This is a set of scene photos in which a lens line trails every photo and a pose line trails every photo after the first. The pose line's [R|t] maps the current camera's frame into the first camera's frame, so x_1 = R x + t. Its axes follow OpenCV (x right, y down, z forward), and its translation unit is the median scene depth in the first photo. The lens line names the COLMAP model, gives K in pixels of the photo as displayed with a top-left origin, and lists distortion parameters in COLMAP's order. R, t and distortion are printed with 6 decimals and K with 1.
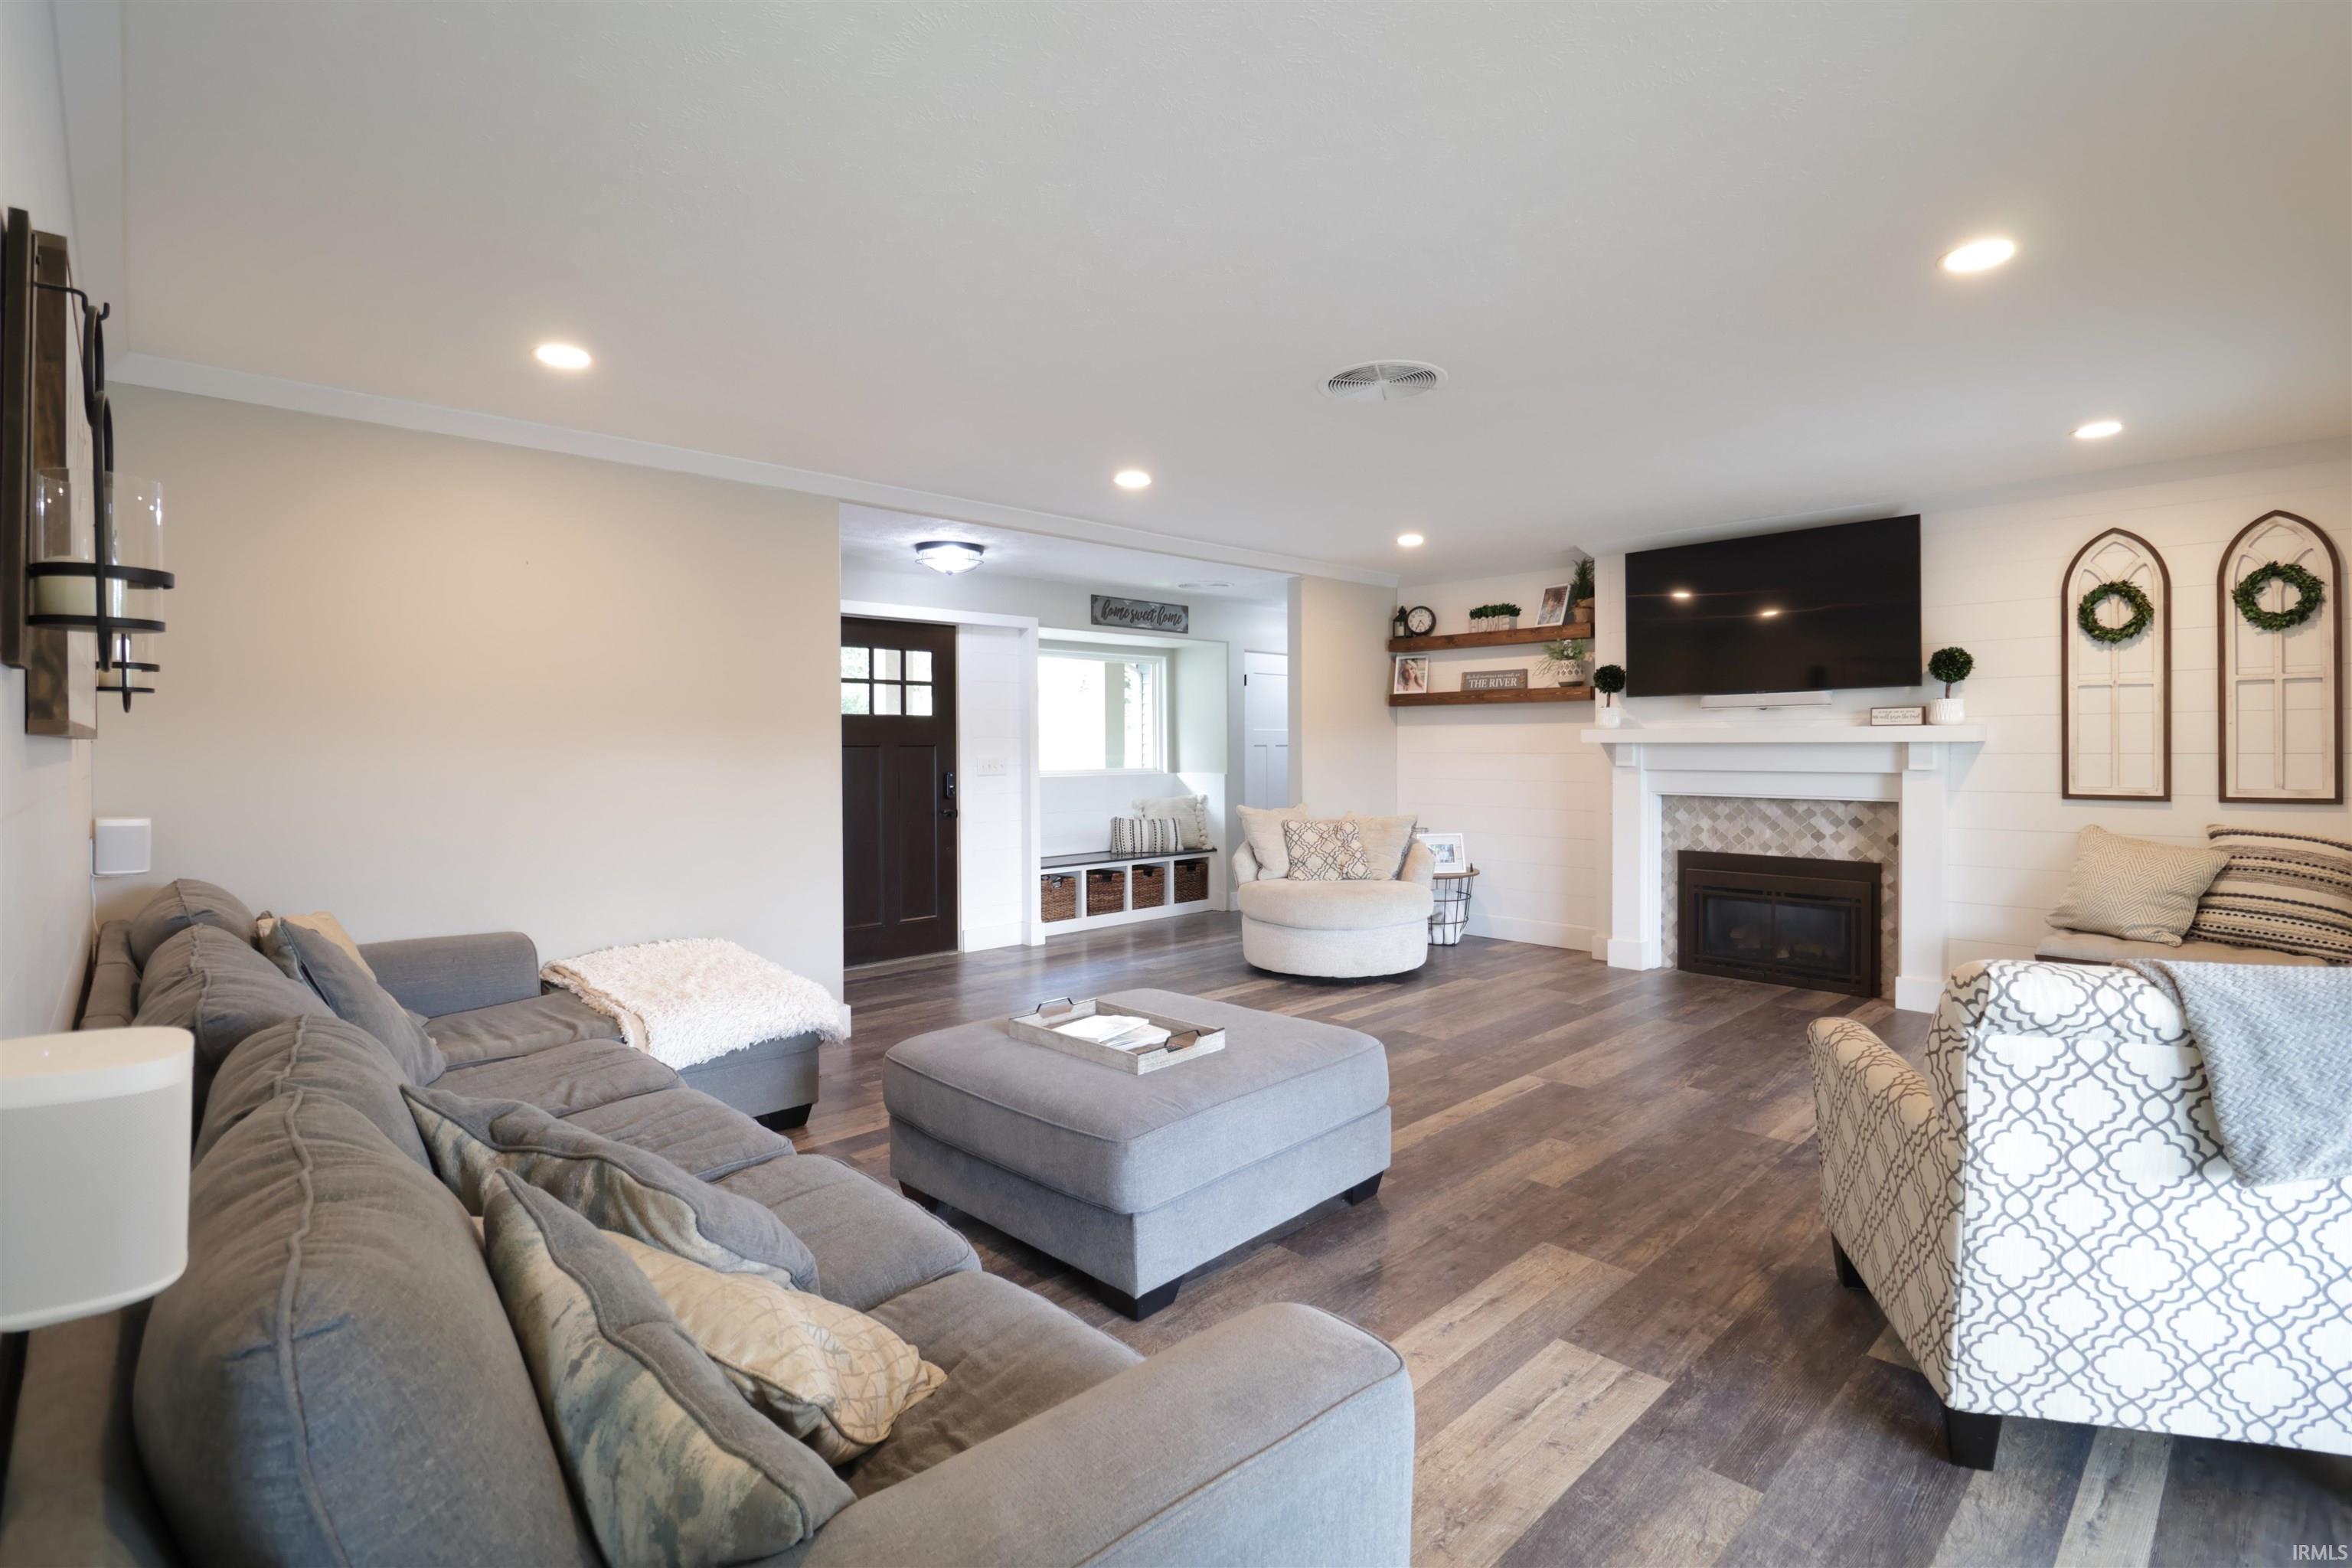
lens RADIAL K [[1090.0, 0, 1212.5], [0, 1090.0, 758.2], [0, 0, 1]] dist [-0.010531, -0.004796]
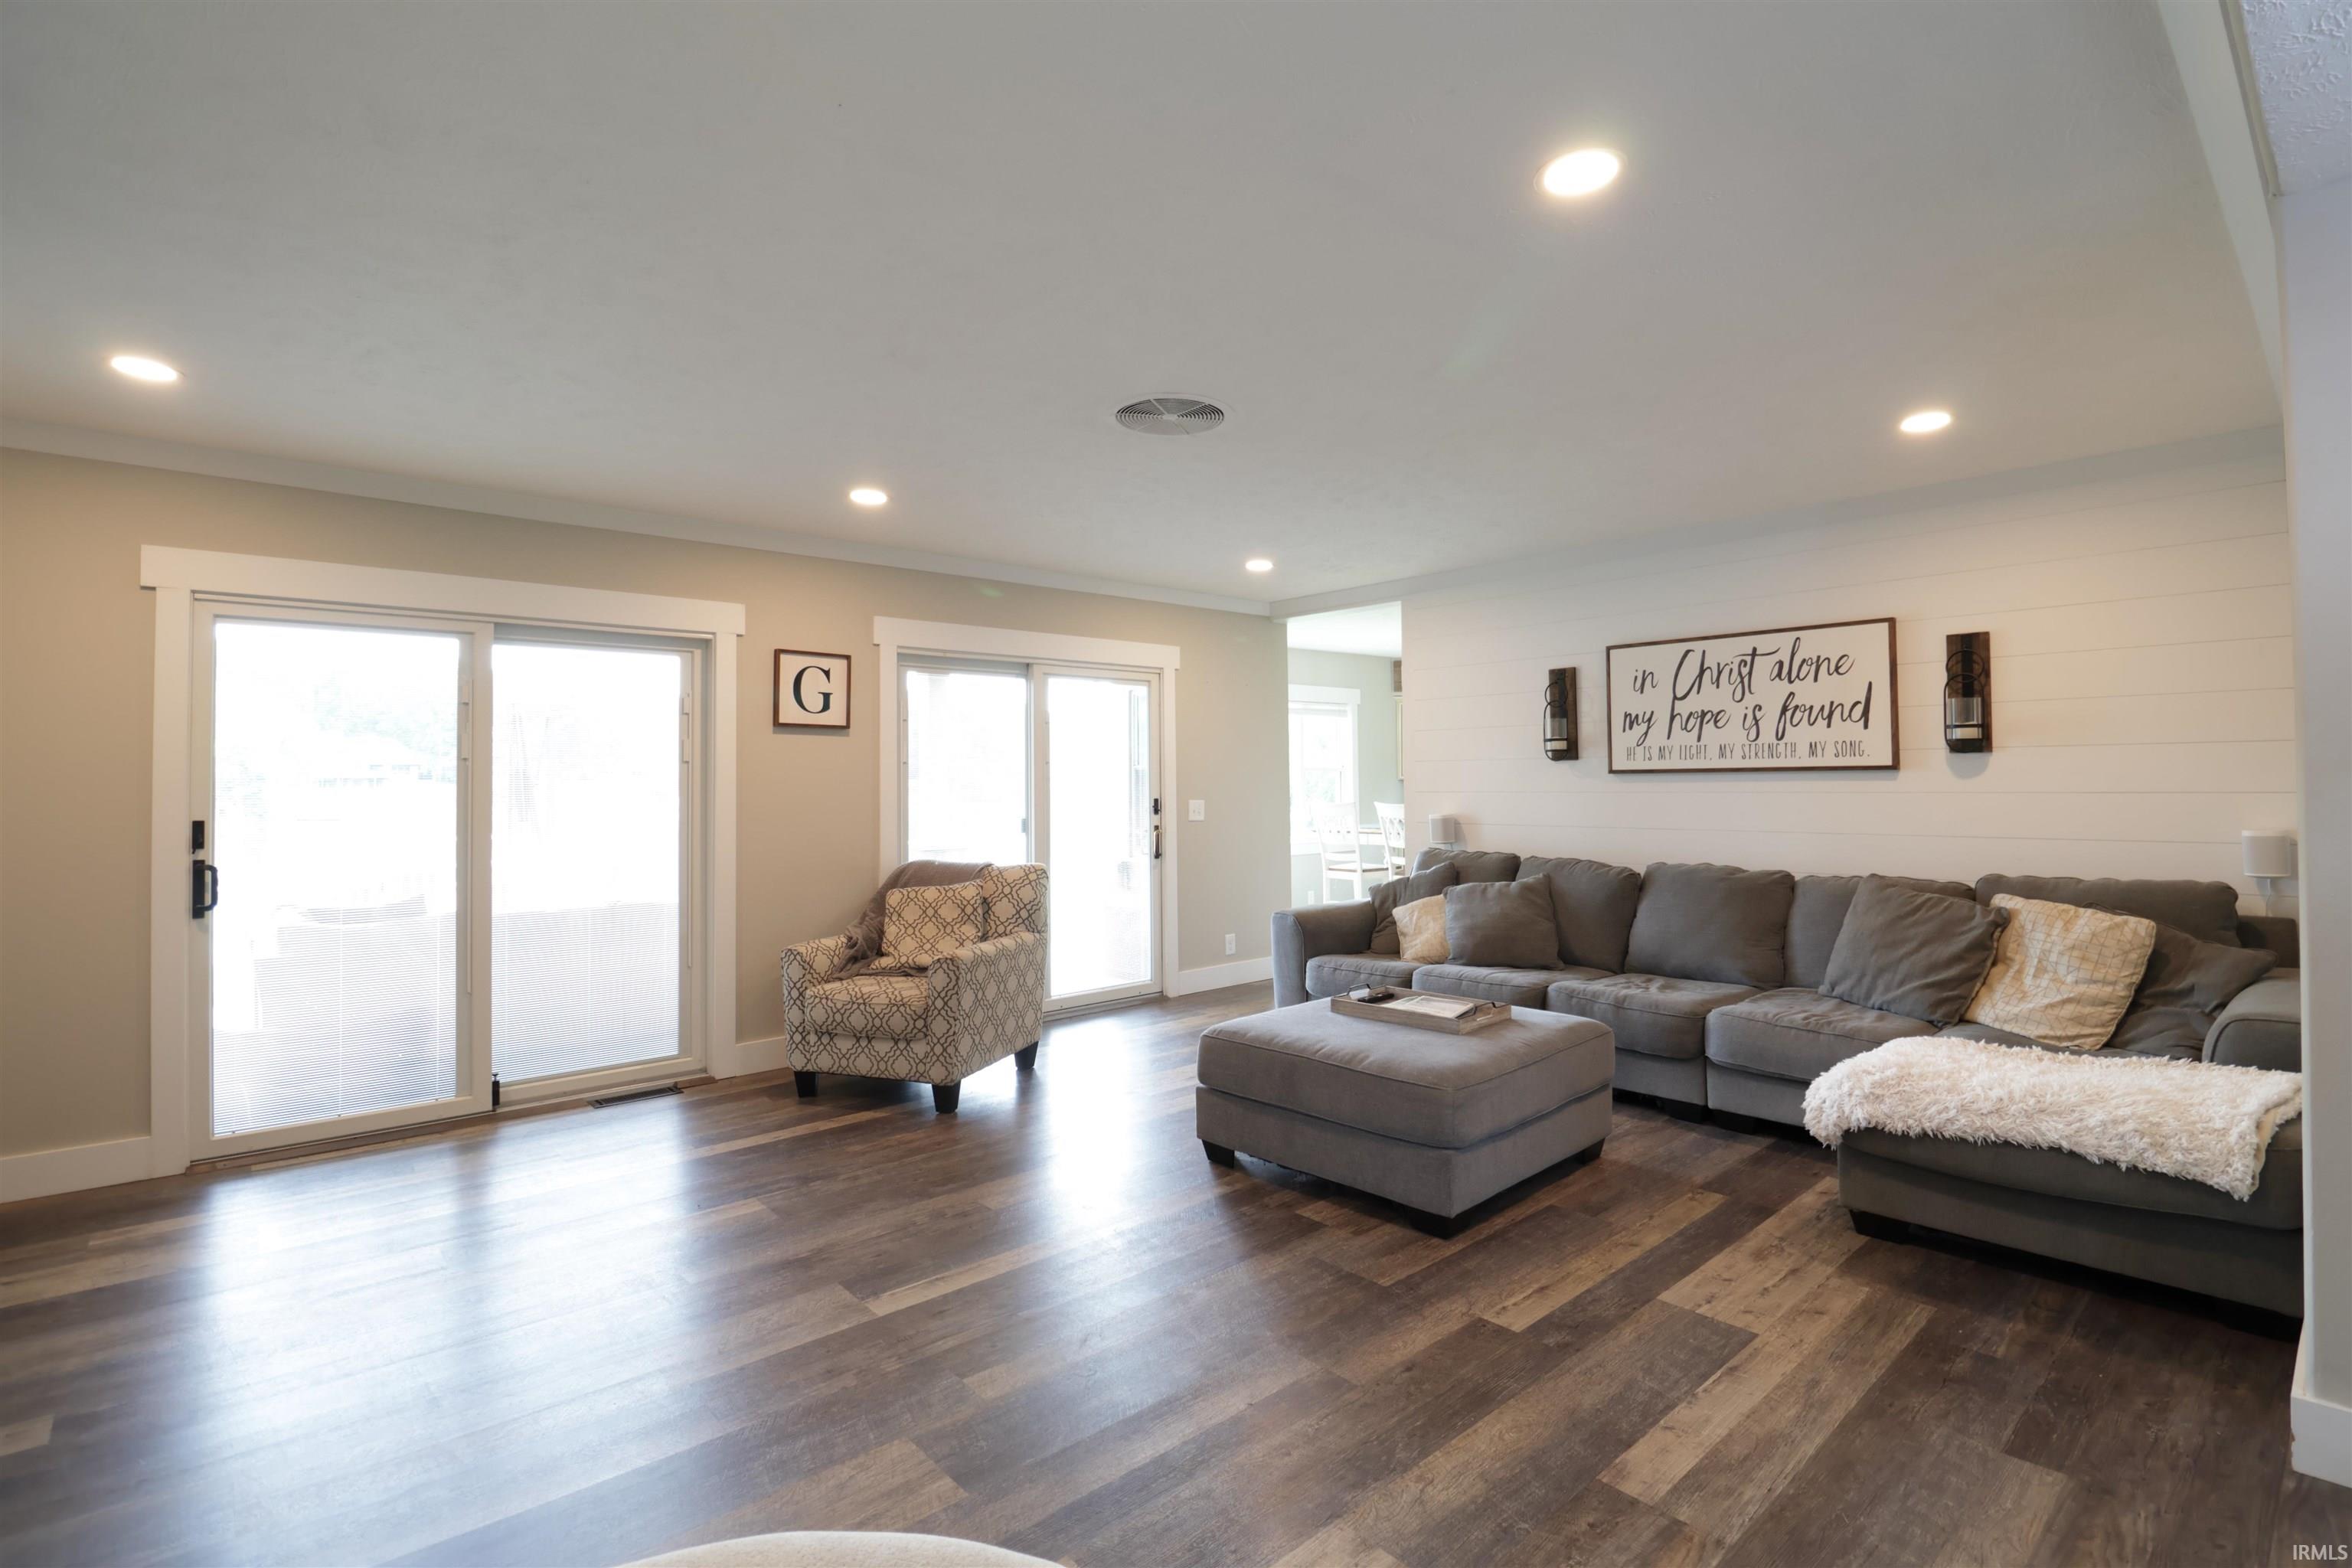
lens RADIAL K [[1090.0, 0, 1212.4], [0, 1090.0, 763.5], [0, 0, 1]] dist [-0.010531, -0.004796]
pose [[-0.999208, 0.014017, 0.037250, 0.053229], [0.013767, 0.999881, -0.006937, -0.015073], [-0.037343, -0.006419, -0.999282, 1.225101]]
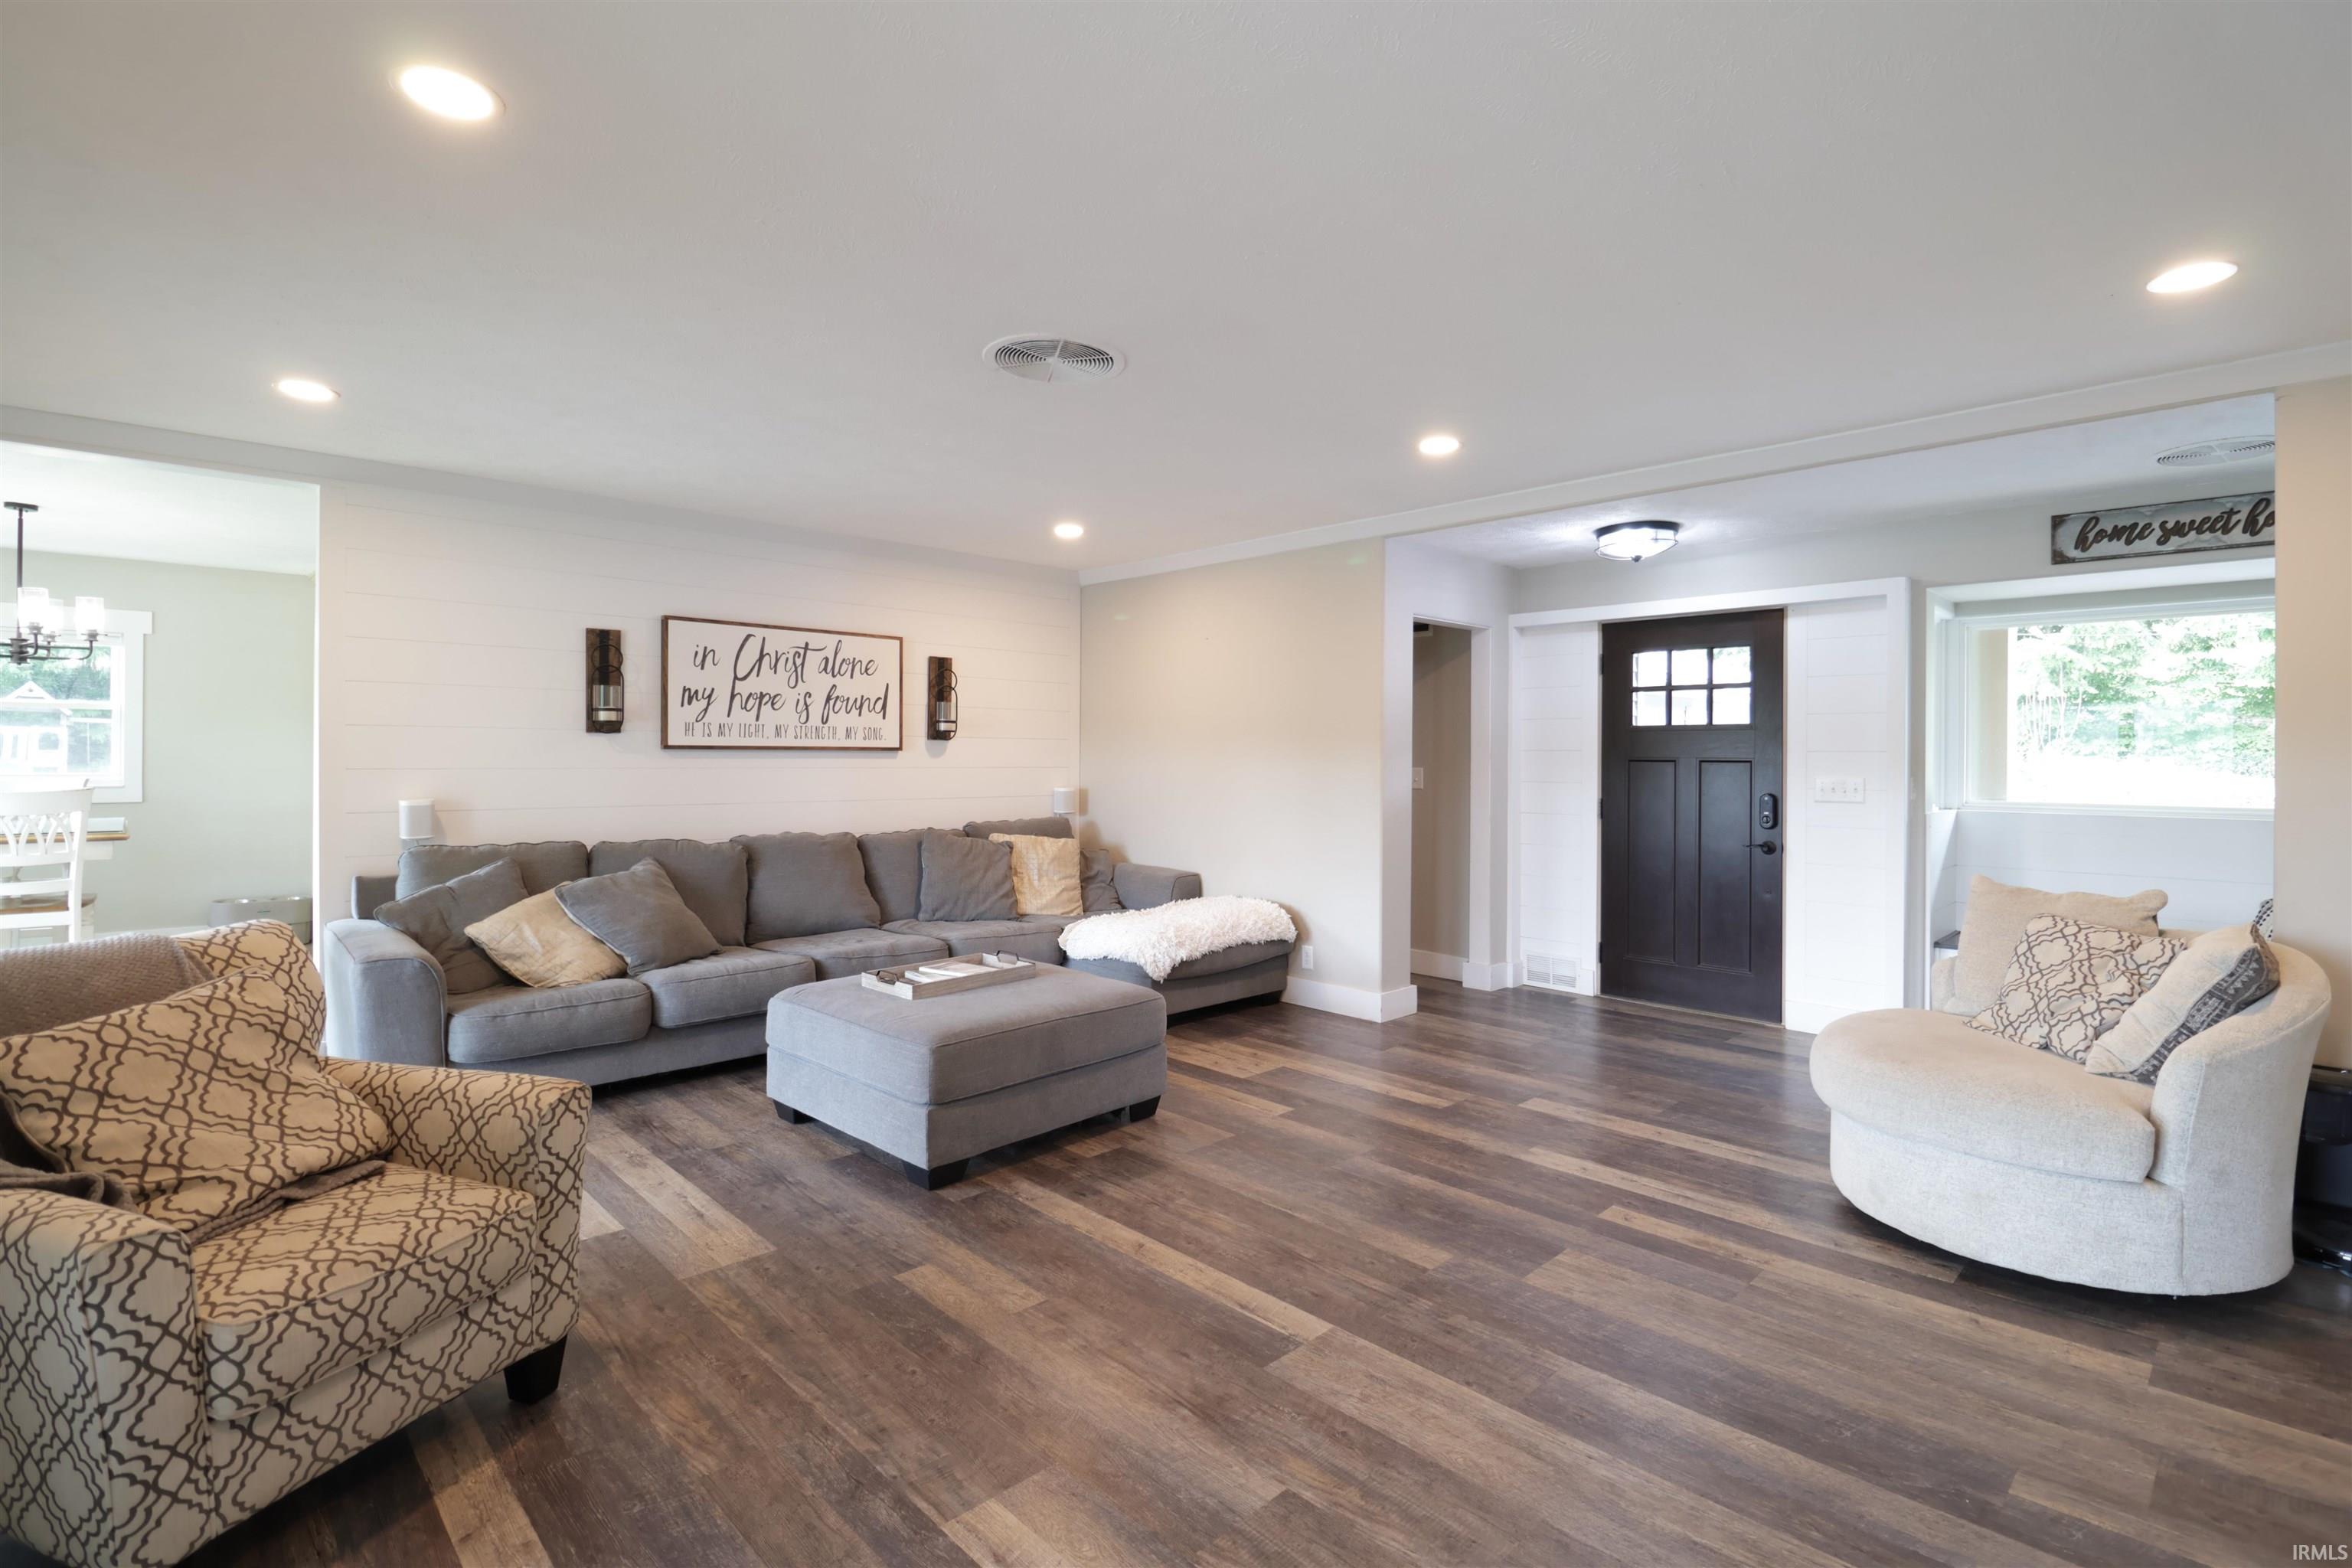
lens RADIAL K [[1090.0, 0, 1188.1], [0, 1090.0, 763.8], [0, 0, 1]] dist [-0.010531, -0.004796]
pose [[-0.005442, 0.011753, -0.999916, 0.660616], [-0.017242, 0.999781, 0.011846, -0.013791], [0.999837, 0.017305, -0.005238, 0.695240]]
